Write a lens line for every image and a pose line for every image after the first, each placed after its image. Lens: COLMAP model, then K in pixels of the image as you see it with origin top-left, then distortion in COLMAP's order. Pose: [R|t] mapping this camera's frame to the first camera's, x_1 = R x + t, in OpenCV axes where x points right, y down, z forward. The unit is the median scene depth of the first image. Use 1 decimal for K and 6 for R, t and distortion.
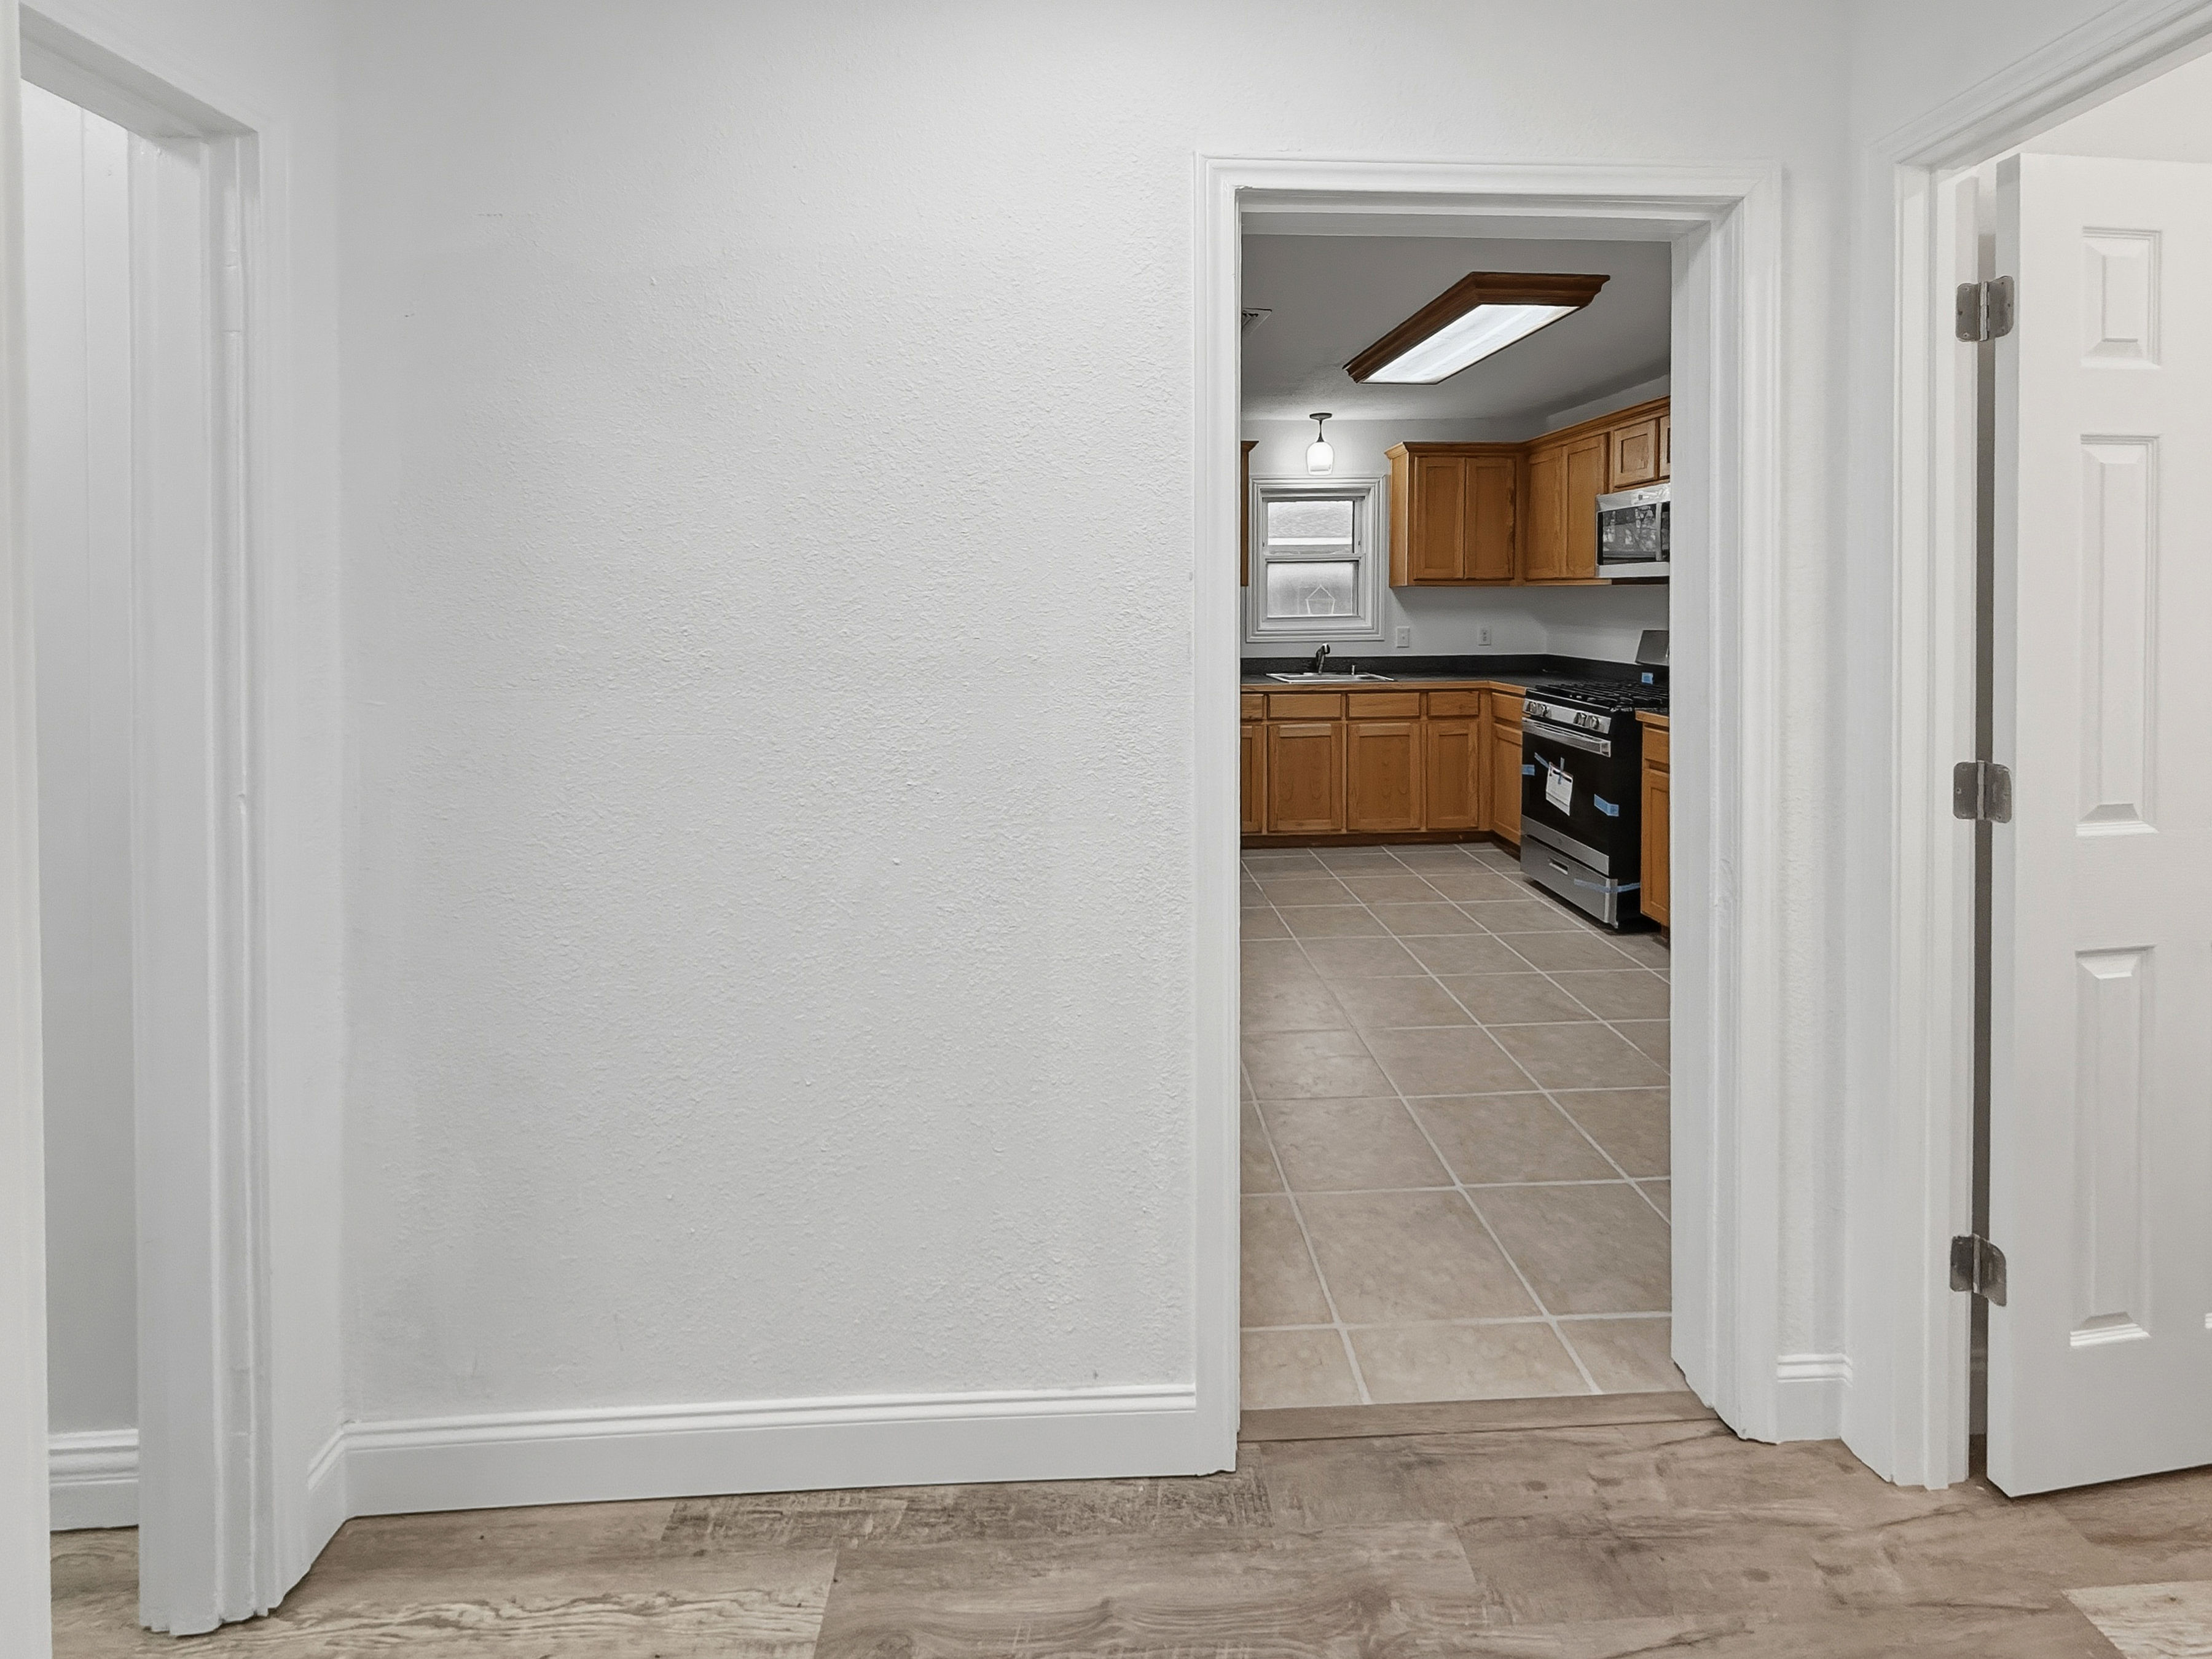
lens RADIAL K [[887.5, 0, 1130.7], [0, 887.5, 618.0], [0, 0, 1]] dist [-0.000082, -0.000031]
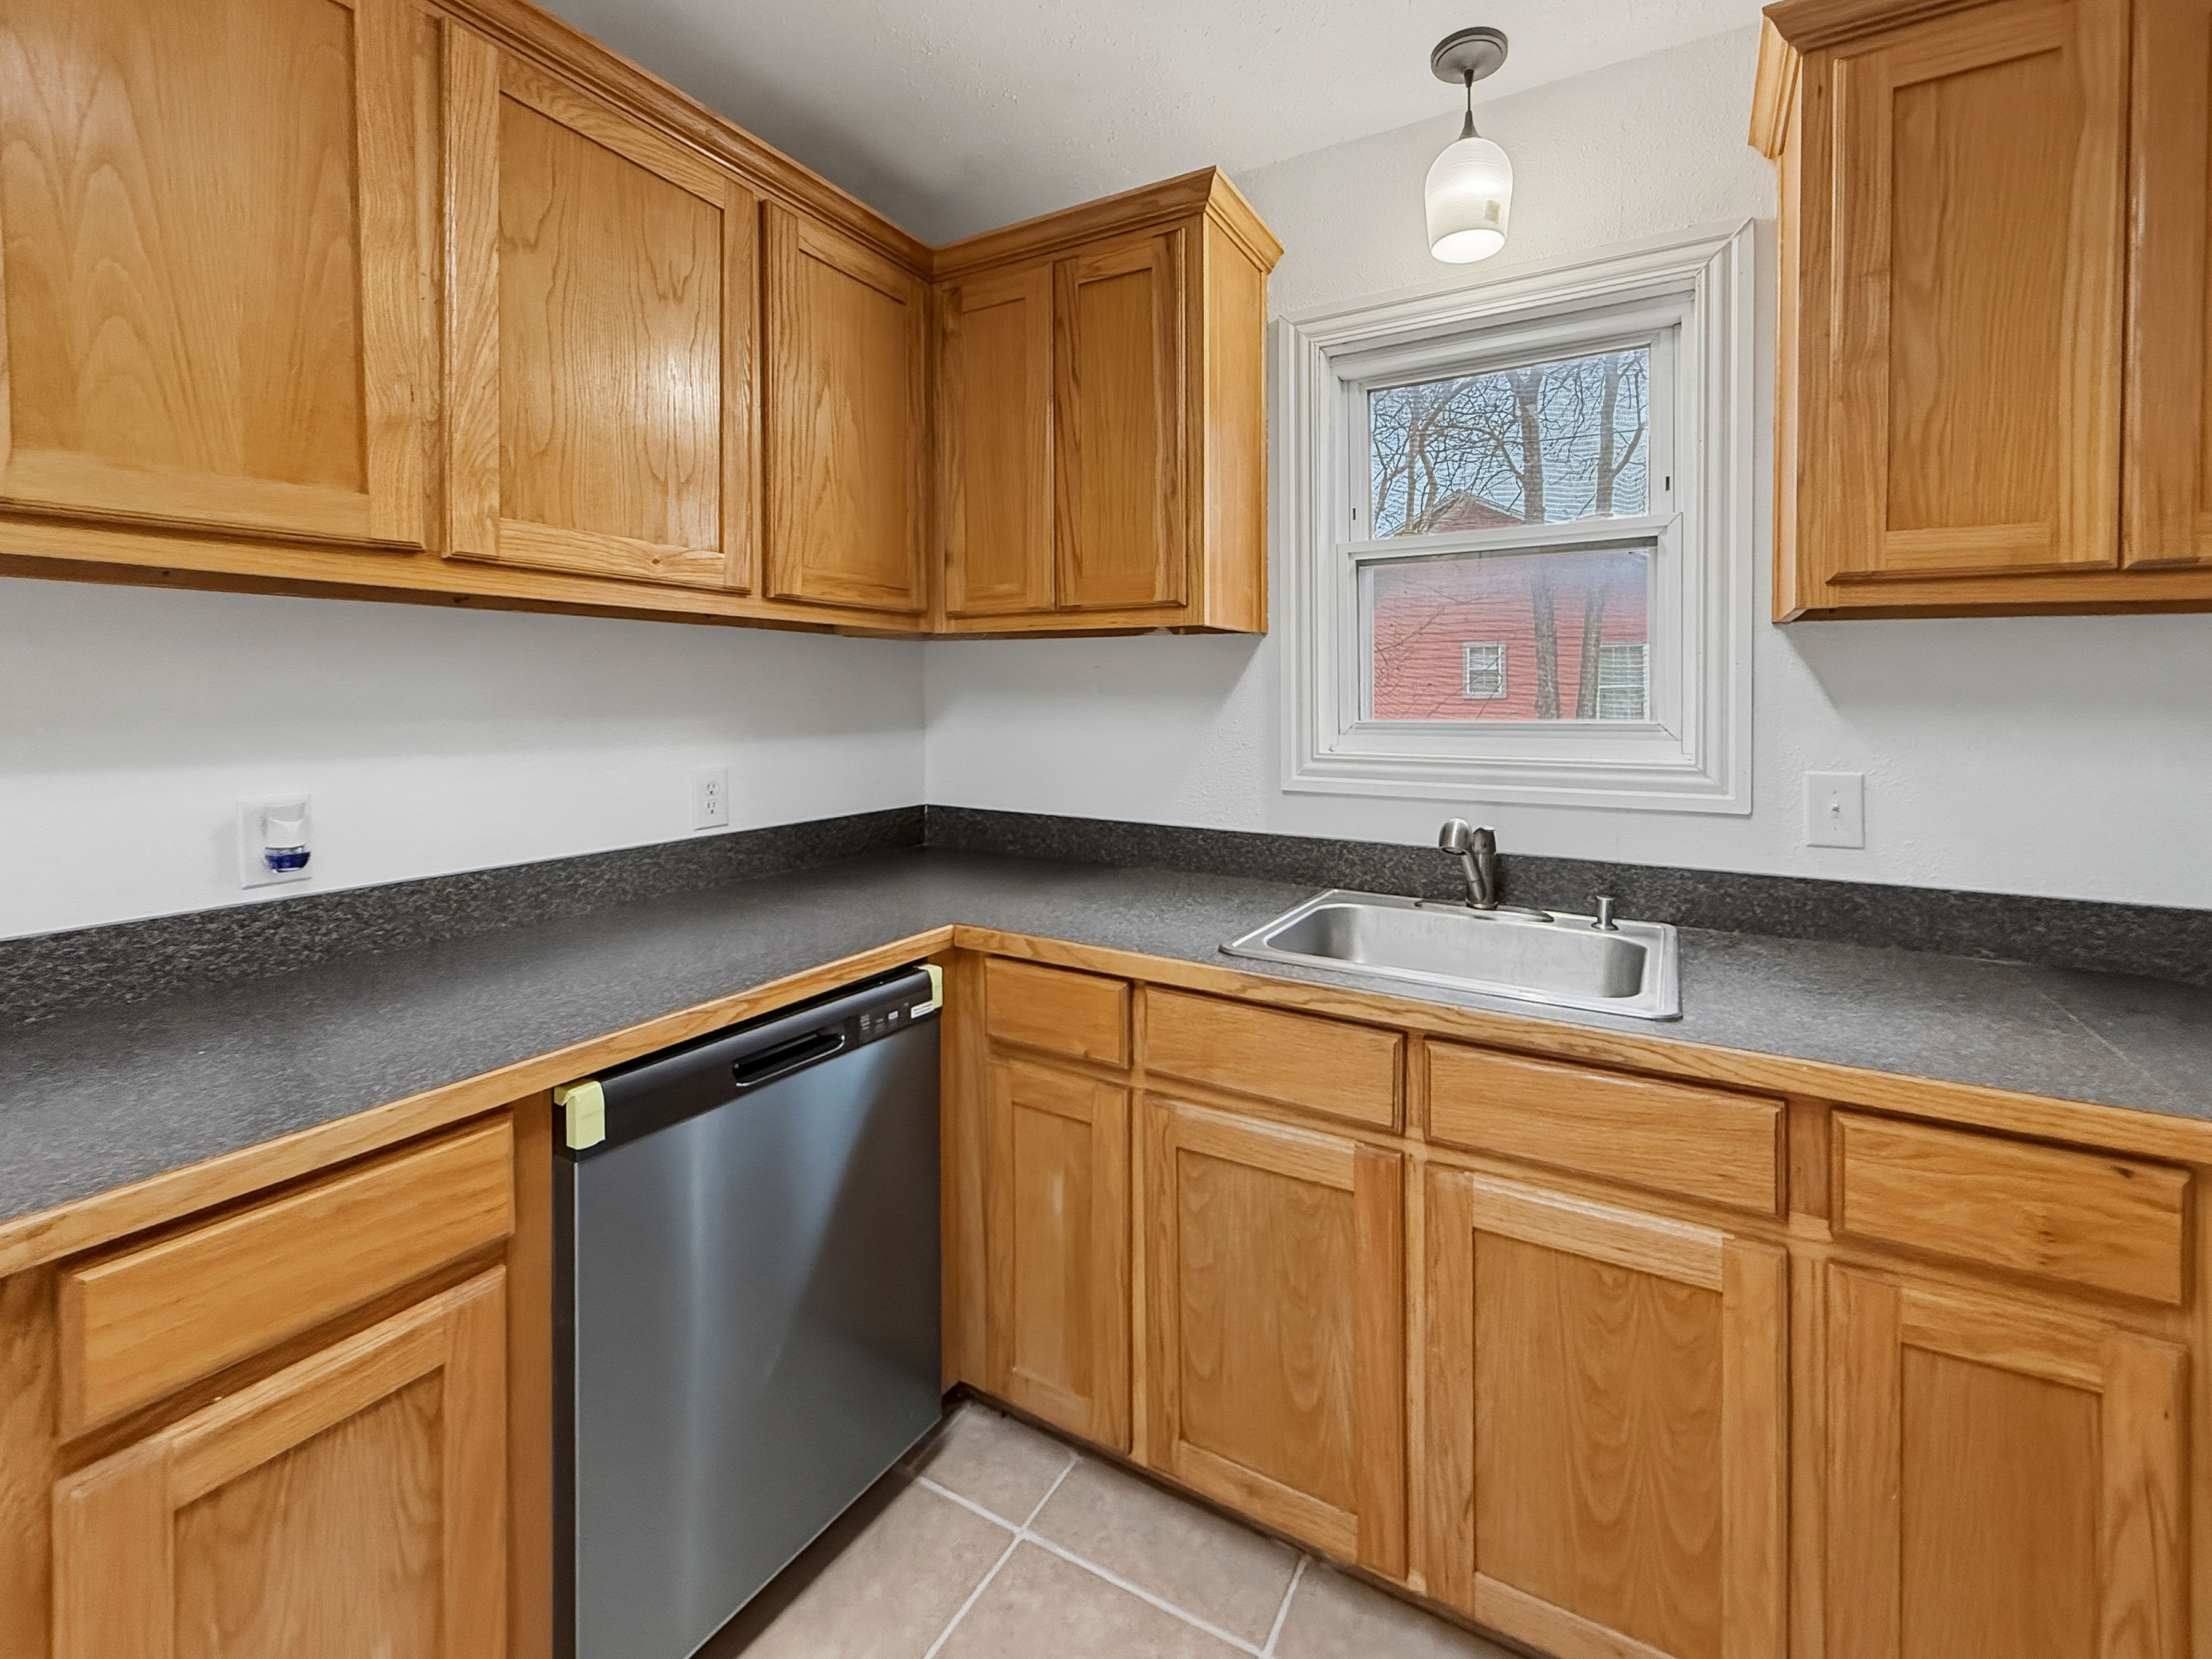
lens RADIAL K [[949.3, 0, 1138.0], [0, 949.3, 699.3], [0, 0, 1]] dist [0.000254, 0.000075]
pose [[0.859673, 0.014330, -0.510644, 0.312677], [-0.022242, 0.999709, -0.009391, -0.005306], [0.510360, 0.019431, 0.859741, 0.740757]]
